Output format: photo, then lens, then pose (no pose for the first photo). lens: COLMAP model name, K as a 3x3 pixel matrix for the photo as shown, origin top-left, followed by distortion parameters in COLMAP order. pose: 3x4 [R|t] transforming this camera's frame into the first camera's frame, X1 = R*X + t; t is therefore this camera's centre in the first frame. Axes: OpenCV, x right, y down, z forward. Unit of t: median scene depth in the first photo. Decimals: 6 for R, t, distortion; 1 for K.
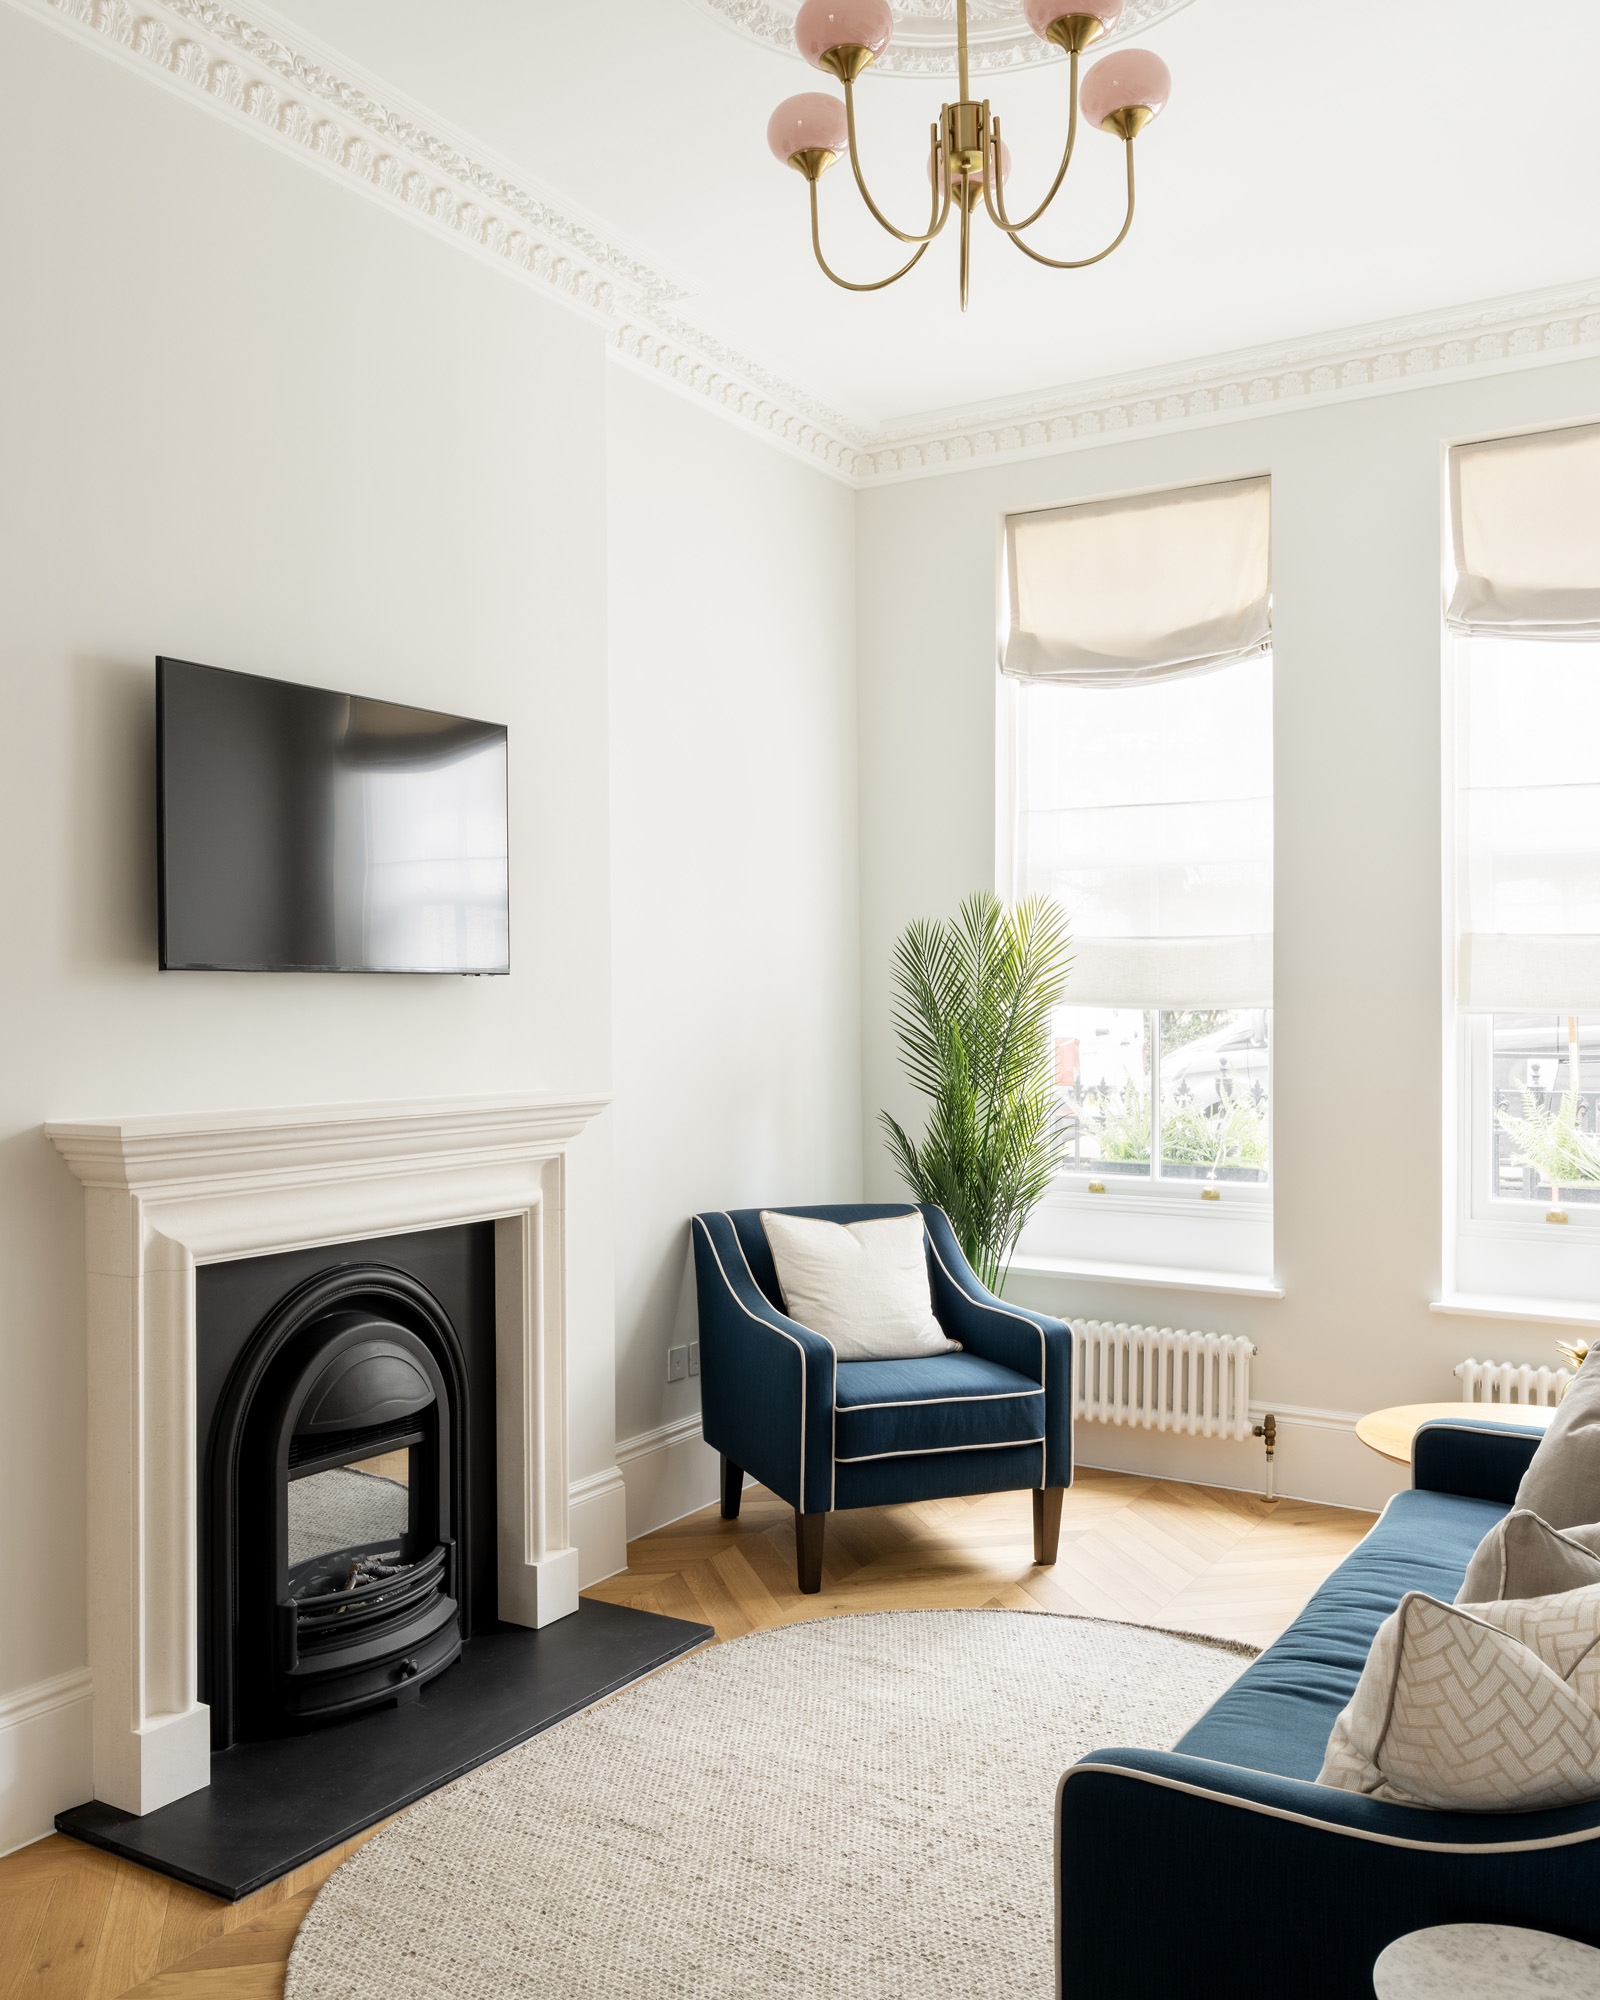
lens RADIAL K [[1734.7, 0, 797.7], [0, 1734.7, 1013.9], [0, 0, 1]] dist [-0.016082, 0.014299]
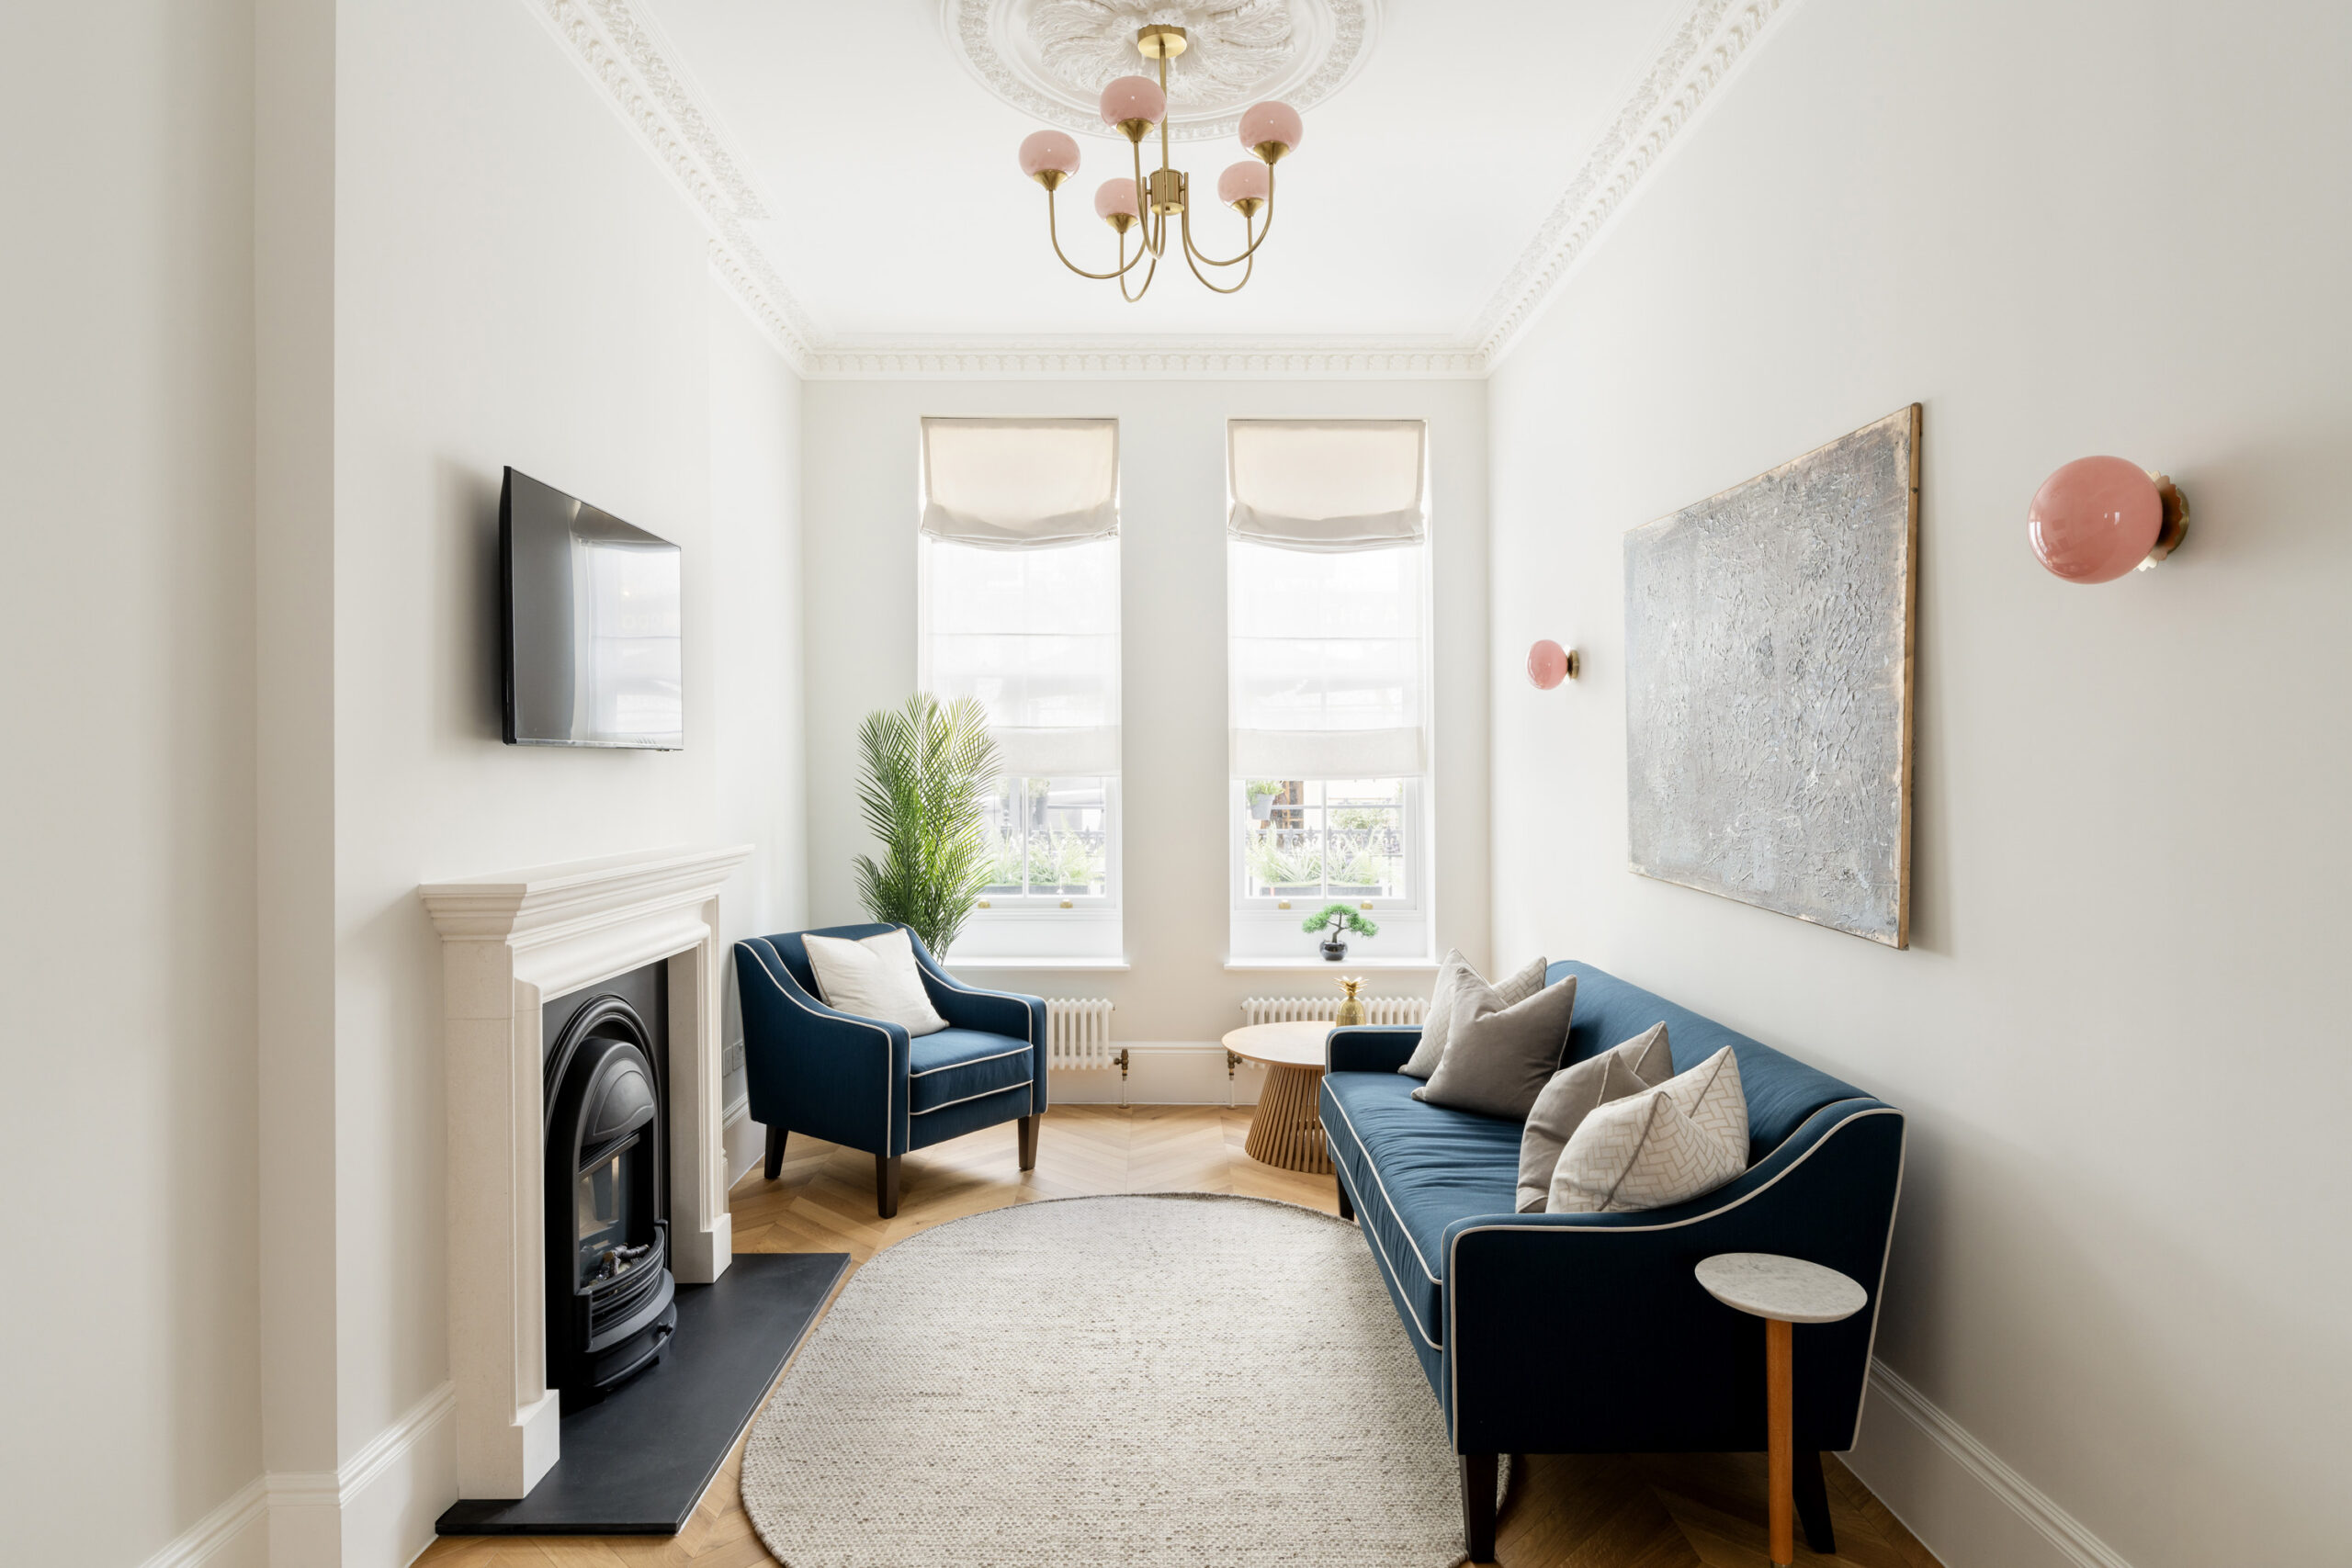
lens RADIAL K [[1291.7, 0, 1177.5], [0, 1291.7, 764.9], [0, 0, 1]] dist [-0.004612, 0.001763]
pose [[0.842676, 0.002762, 0.538414, -0.320083], [0.003779, 0.999932, -0.011044, -0.000883], [-0.538408, 0.011341, 0.842608, 0.040915]]
